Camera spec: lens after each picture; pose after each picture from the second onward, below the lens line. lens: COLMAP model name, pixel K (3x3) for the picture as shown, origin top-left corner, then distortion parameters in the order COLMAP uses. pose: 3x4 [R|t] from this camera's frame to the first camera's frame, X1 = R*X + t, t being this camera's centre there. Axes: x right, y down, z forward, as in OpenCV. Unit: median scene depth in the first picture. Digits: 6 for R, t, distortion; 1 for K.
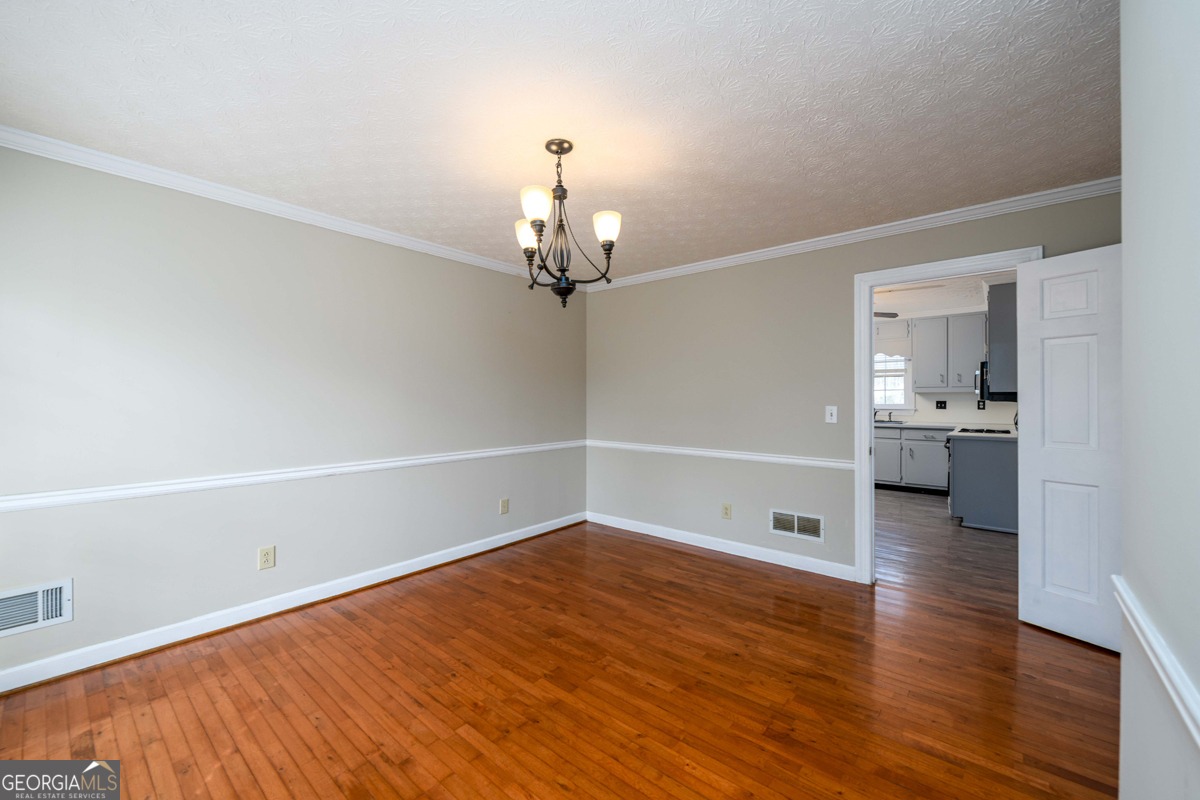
lens RADIAL K [[479.3, 0, 596.4], [0, 479.3, 397.2], [0, 0, 1]] dist [-0.001252, -0.000979]
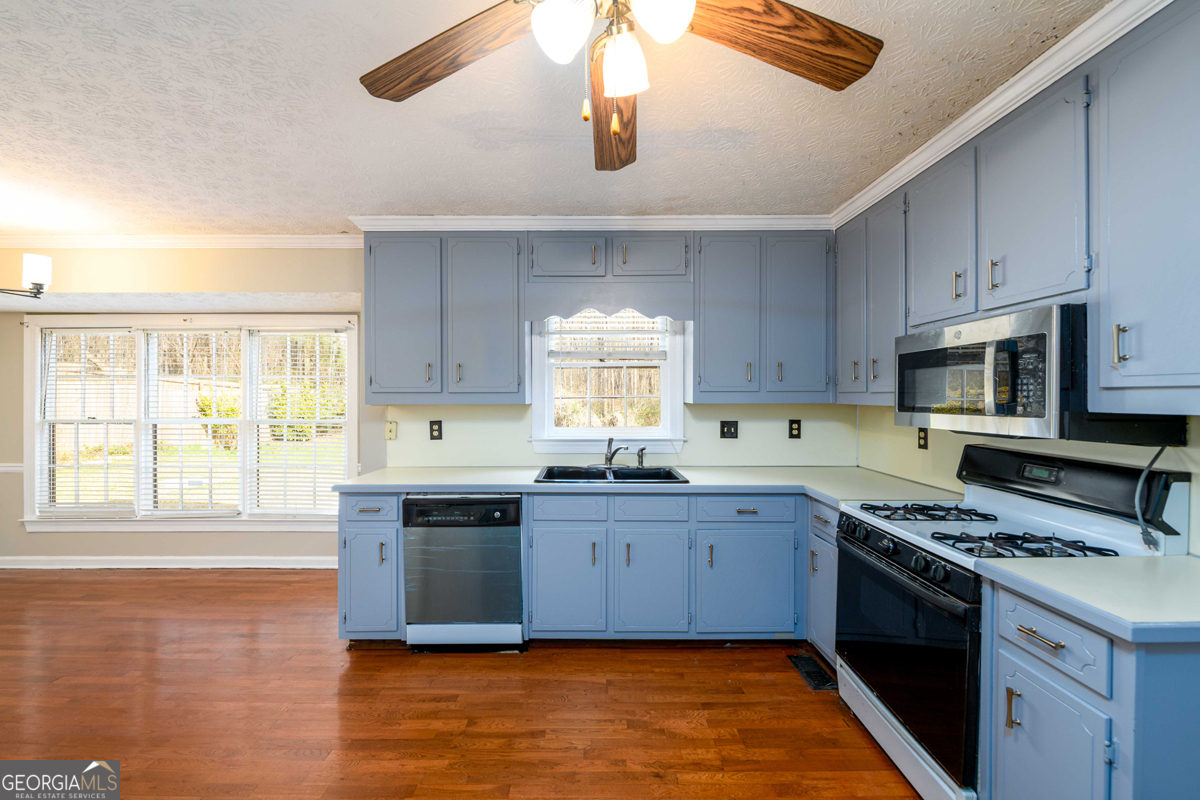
lens RADIAL K [[479.3, 0, 596.4], [0, 479.3, 397.2], [0, 0, 1]] dist [-0.001252, -0.000979]
pose [[0.756515, 0.008717, 0.653918, 0.307910], [-0.006036, 0.999962, -0.006346, -0.012178], [-0.653948, 0.000854, 0.756539, 0.728890]]
